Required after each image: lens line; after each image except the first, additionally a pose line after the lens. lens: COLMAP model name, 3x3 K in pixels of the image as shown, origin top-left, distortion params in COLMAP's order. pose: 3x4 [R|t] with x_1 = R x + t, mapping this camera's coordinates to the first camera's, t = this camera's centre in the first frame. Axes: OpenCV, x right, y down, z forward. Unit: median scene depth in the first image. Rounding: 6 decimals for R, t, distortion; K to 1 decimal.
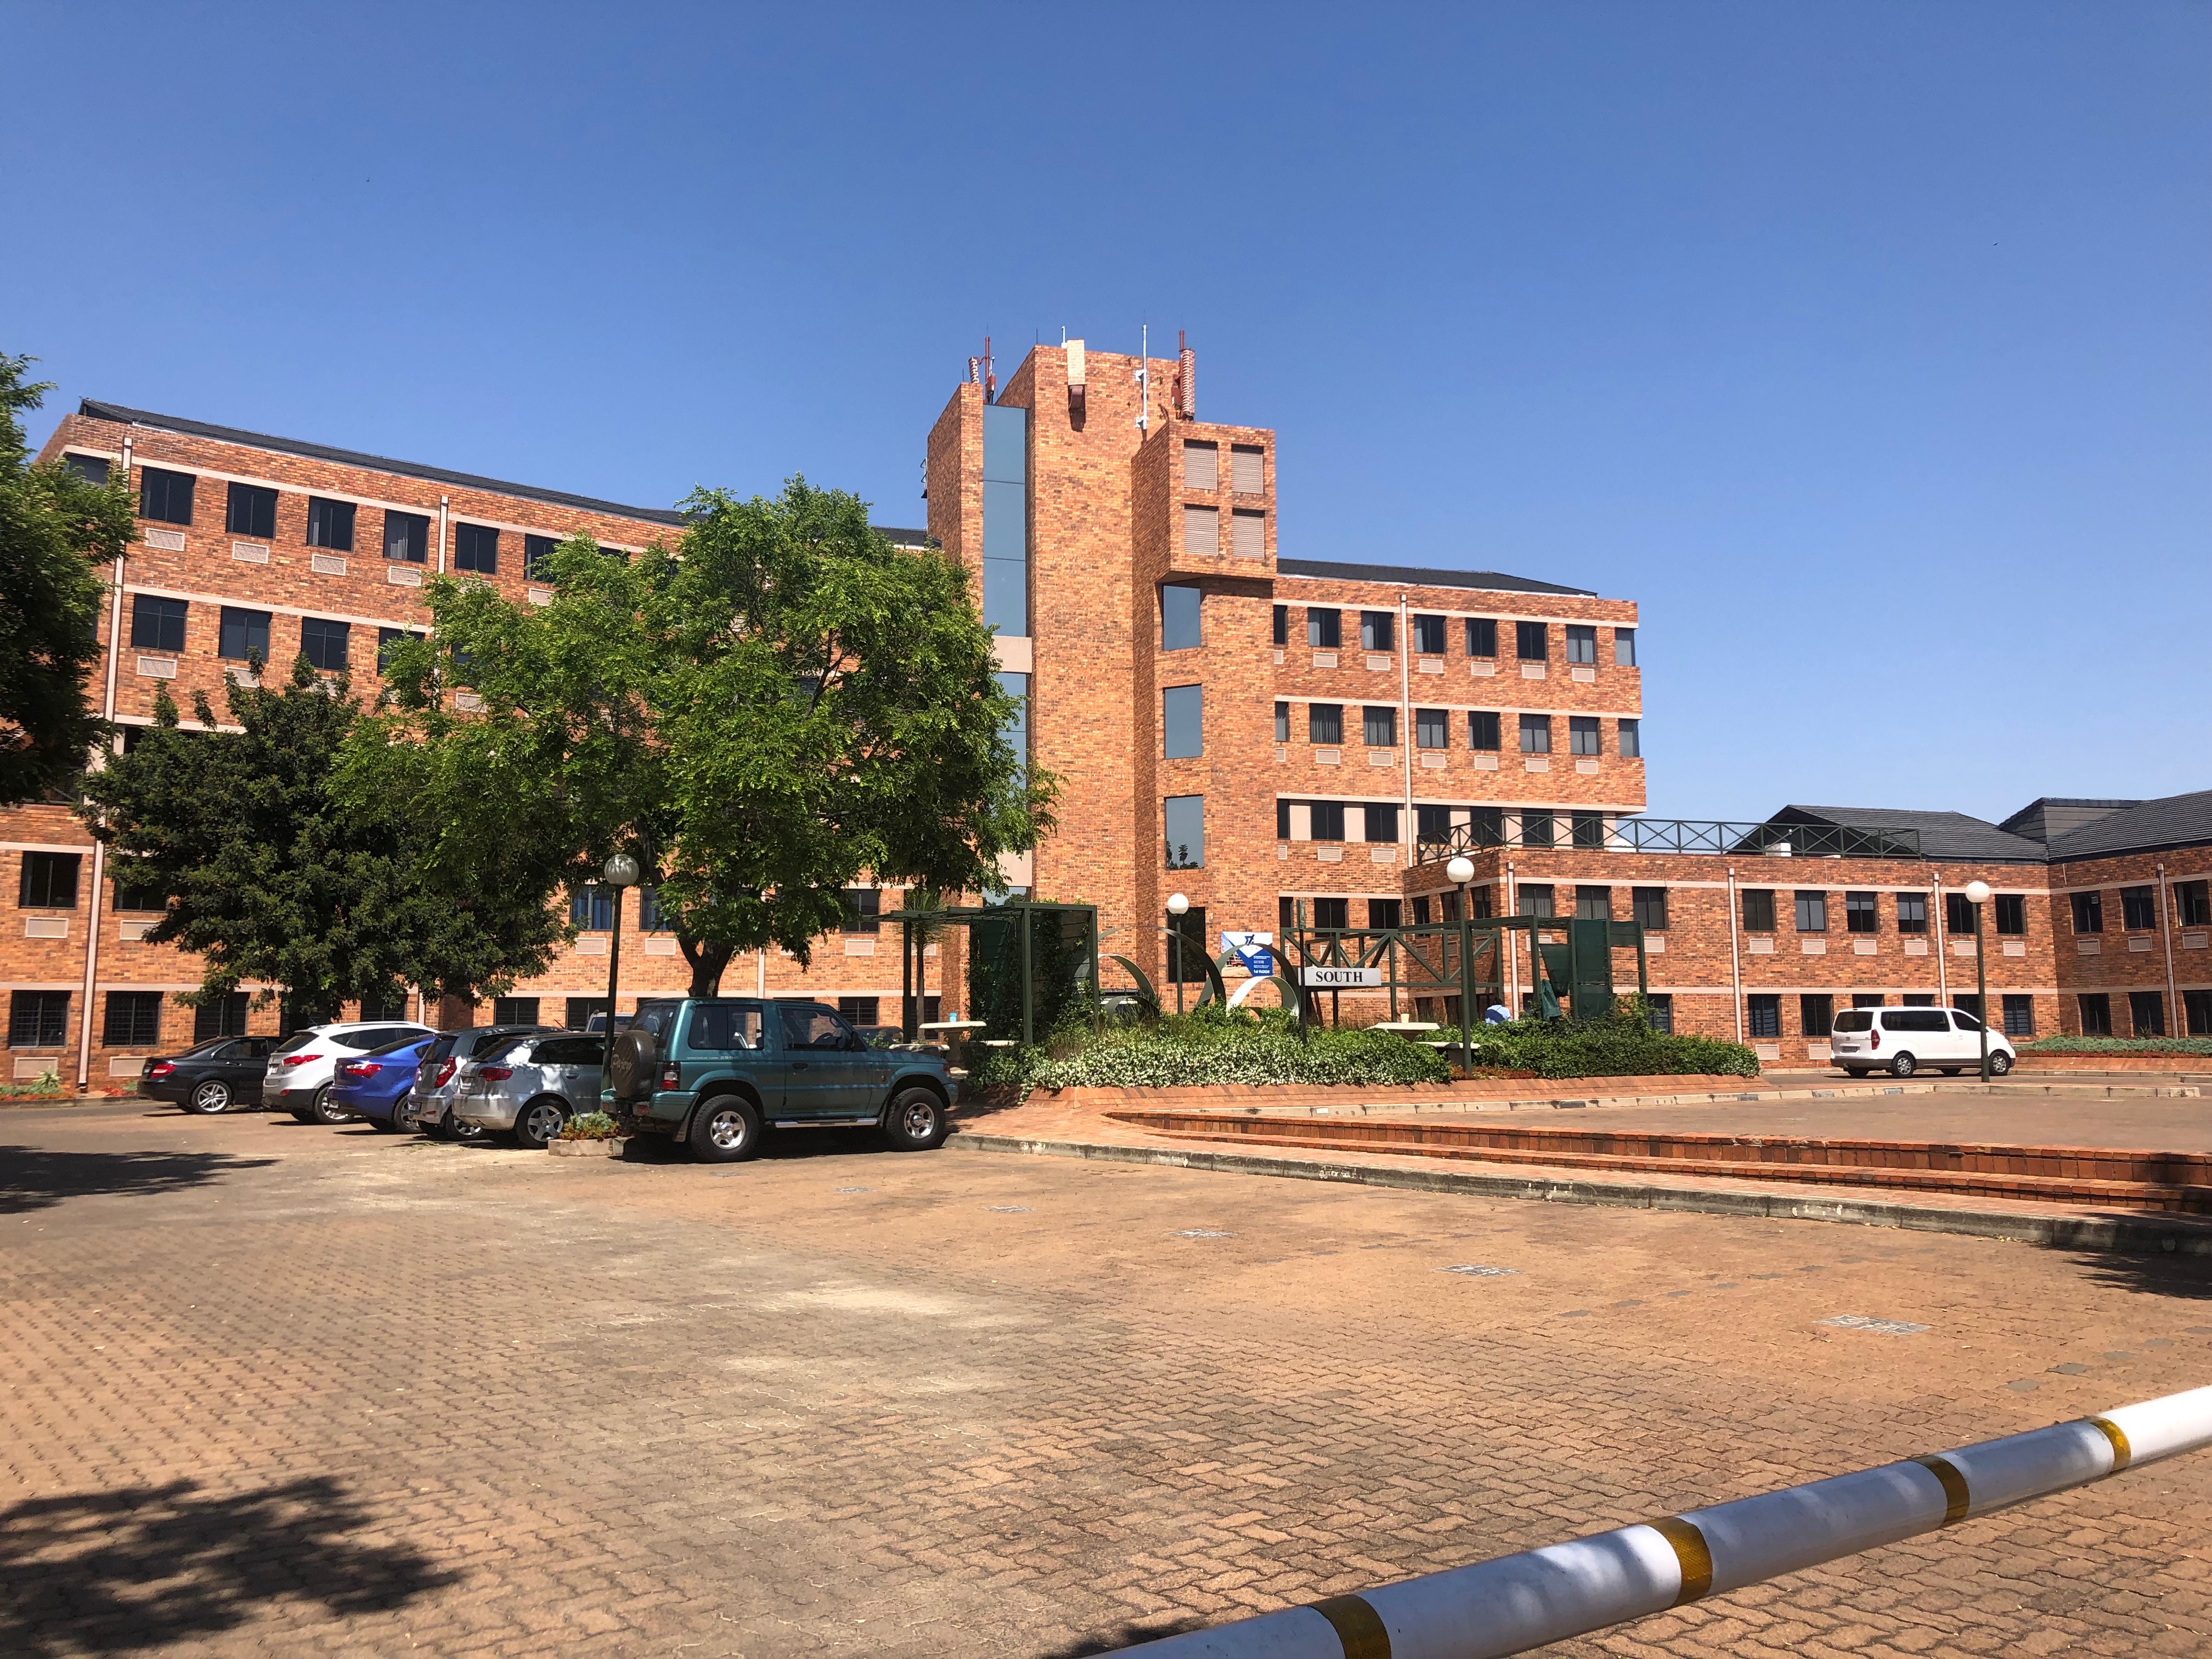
lens RADIAL K [[1789.0, 0, 1100.6], [0, 1789.0, 842.0], [0, 0, 1]] dist [0.011801, -0.000010]
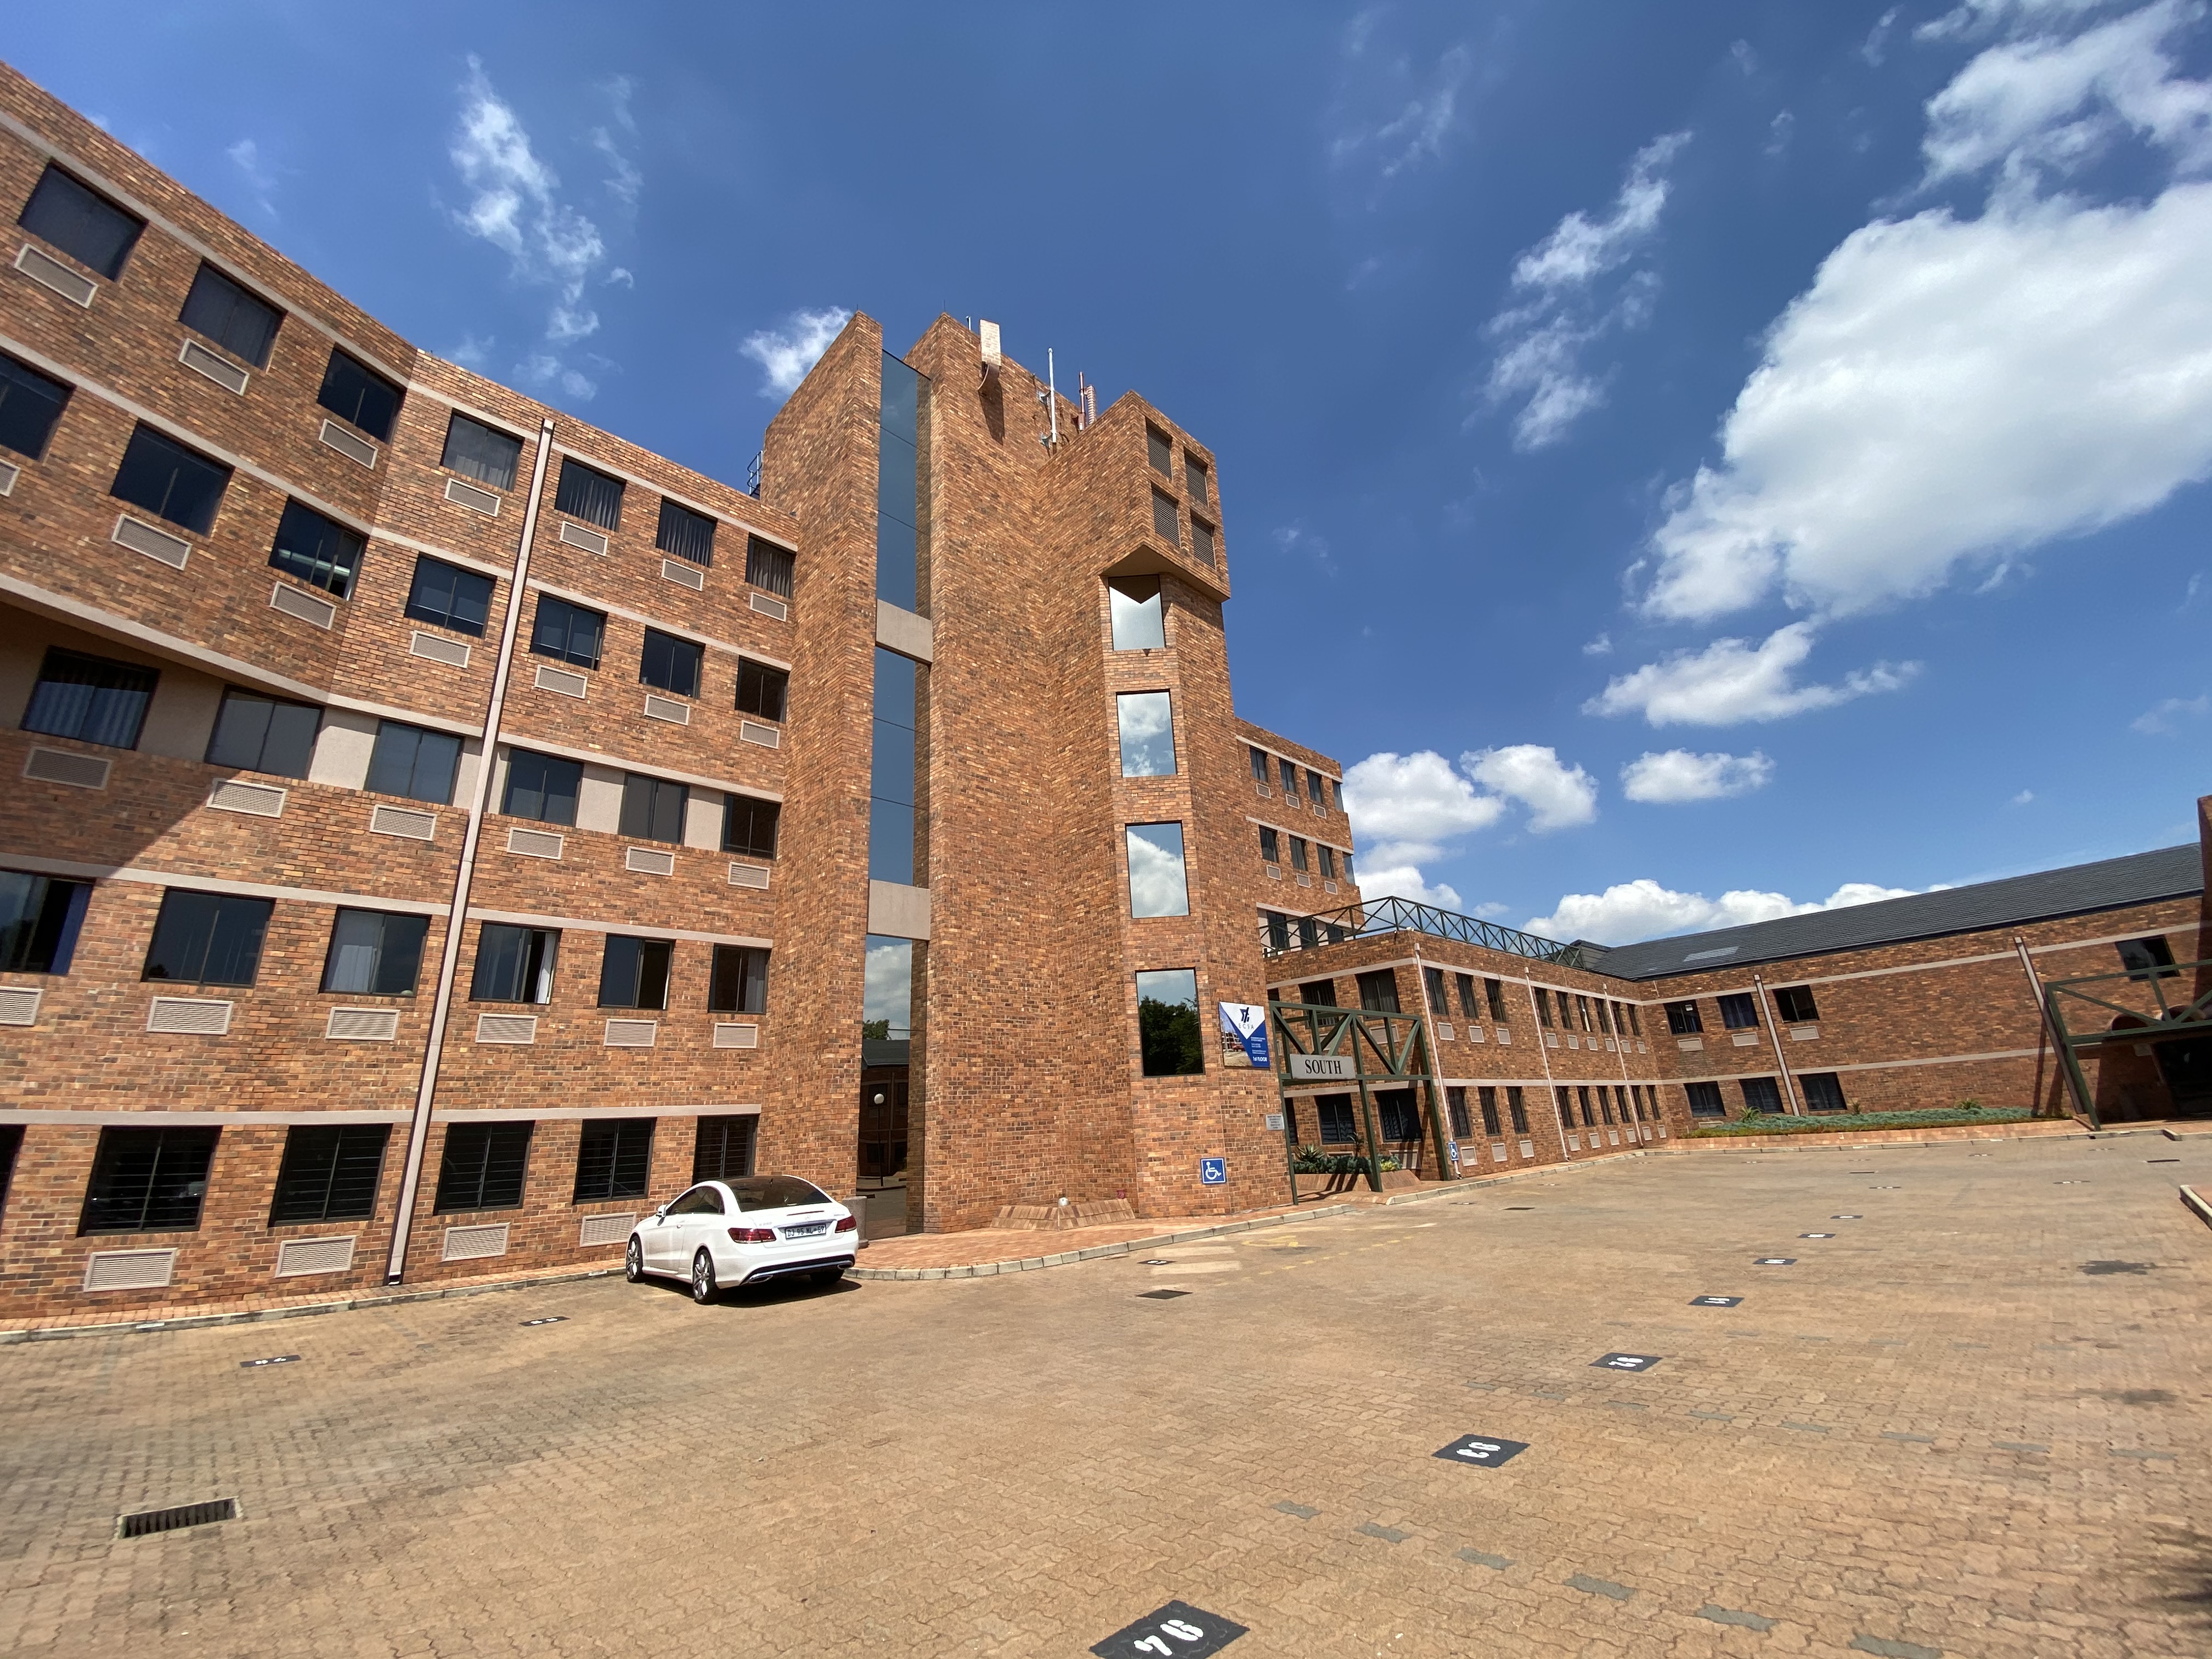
lens RADIAL K [[895.4, 0, 1115.4], [0, 895.4, 826.9], [0, 0, 1]] dist [-0.004240, -0.010739]
pose [[0.893341, 0.108111, 0.436182, -0.121564], [-0.008752, 0.974631, -0.223645, 0.055692], [-0.449295, 0.195974, 0.871624, 0.628537]]
